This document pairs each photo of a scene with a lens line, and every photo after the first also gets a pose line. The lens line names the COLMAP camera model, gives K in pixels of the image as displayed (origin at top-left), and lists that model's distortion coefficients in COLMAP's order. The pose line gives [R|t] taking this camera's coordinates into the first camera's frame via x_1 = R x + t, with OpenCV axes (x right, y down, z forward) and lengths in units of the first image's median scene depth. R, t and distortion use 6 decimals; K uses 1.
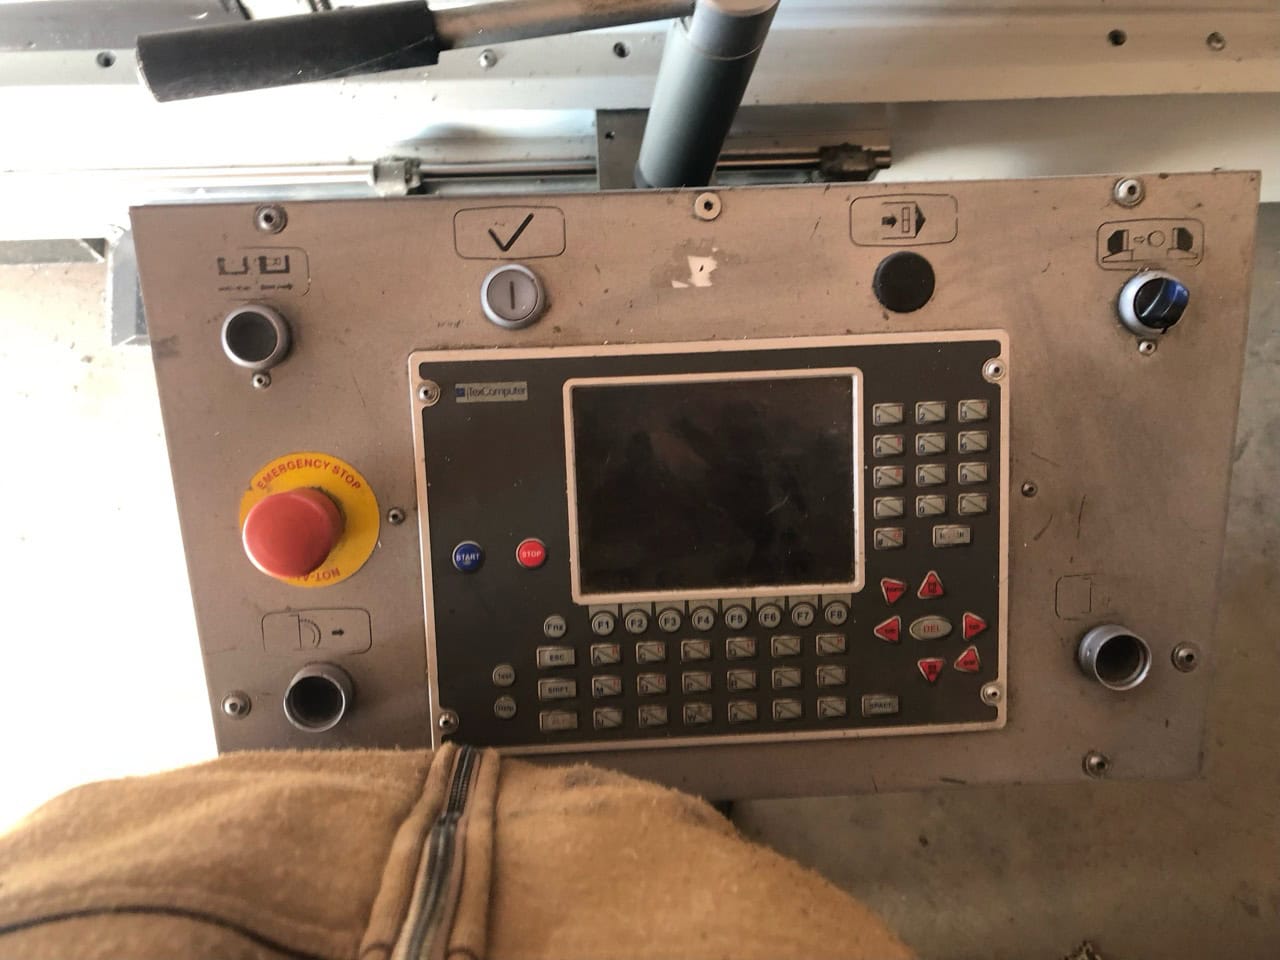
lens RADIAL K [[1031.3, 0, 637.9], [0, 1031.3, 485.0], [0, 0, 1]] dist [0.034102, -0.028789]
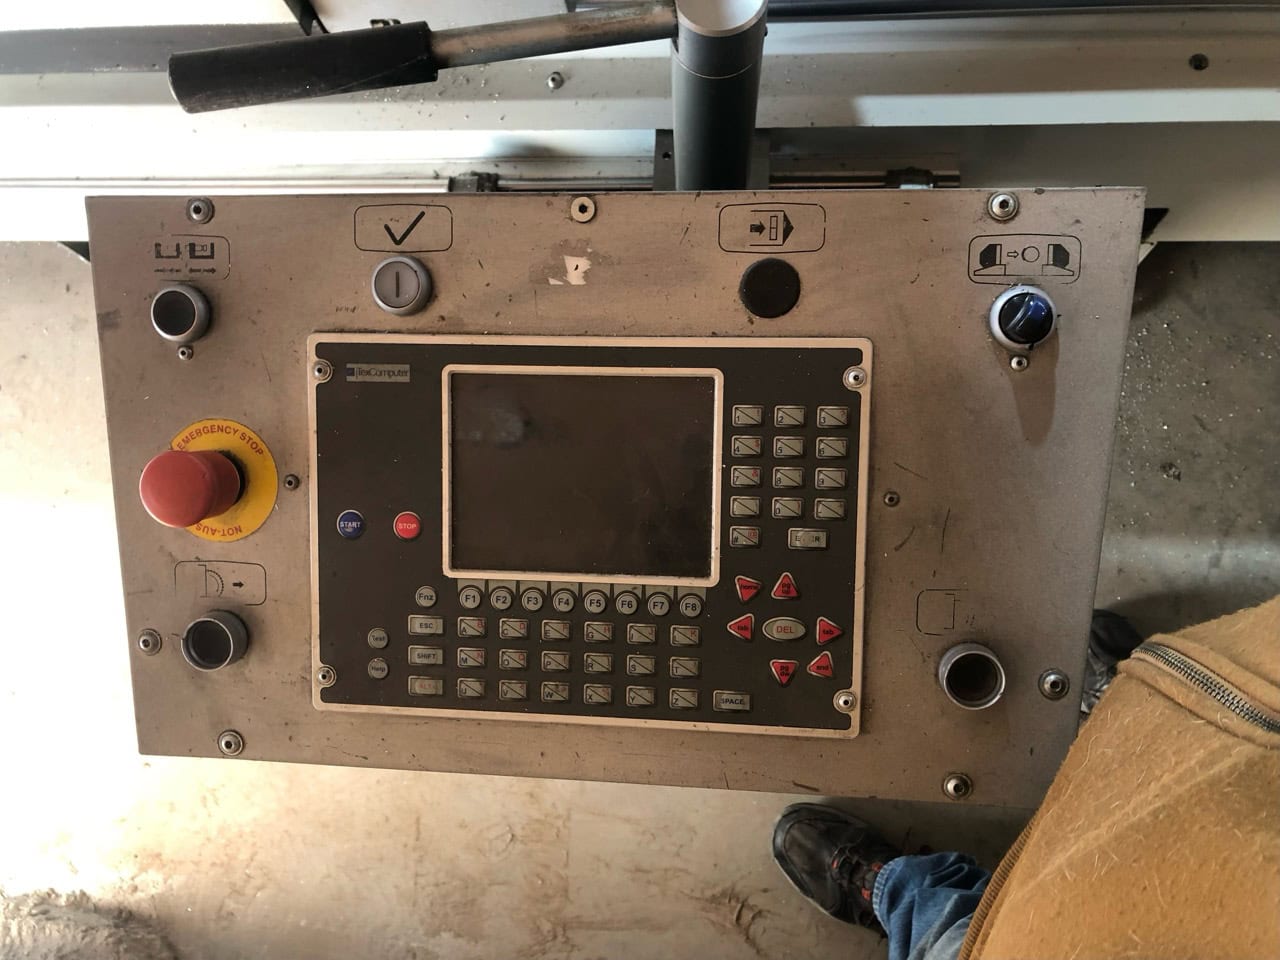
lens RADIAL K [[1031.3, 0, 635.2], [0, 1031.3, 474.7], [0, 0, 1]] dist [0.034102, -0.028789]
pose [[0.984587, 0.066248, -0.161864, 0.299993], [-0.071678, 0.997037, -0.027937, 0.026517], [0.159534, 0.039109, 0.986417, -0.024460]]
